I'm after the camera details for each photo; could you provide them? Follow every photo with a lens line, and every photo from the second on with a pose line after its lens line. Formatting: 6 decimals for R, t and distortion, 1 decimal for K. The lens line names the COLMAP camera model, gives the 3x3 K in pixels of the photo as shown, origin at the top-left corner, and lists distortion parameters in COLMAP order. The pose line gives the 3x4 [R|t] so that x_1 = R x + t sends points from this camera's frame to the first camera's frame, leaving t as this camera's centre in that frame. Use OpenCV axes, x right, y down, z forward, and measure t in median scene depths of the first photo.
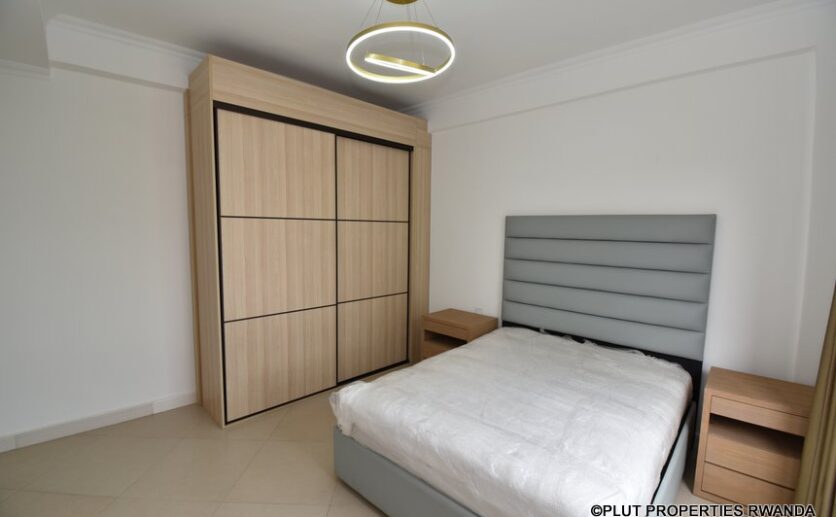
lens RADIAL K [[369.2, 0, 418.0], [0, 369.2, 258.5], [0, 0, 1]] dist [0.024469, -0.030200]
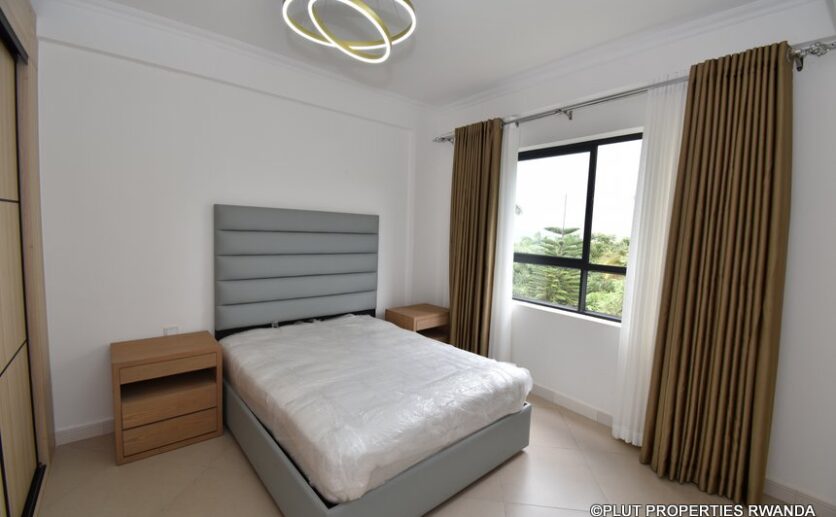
lens RADIAL K [[369.2, 0, 418.0], [0, 369.2, 258.5], [0, 0, 1]] dist [0.024469, -0.030200]
pose [[0.099088, -0.094081, 0.990621, -0.702719], [0.041088, 0.995058, 0.090393, -0.065090], [-0.994230, 0.031745, 0.102464, 0.609977]]
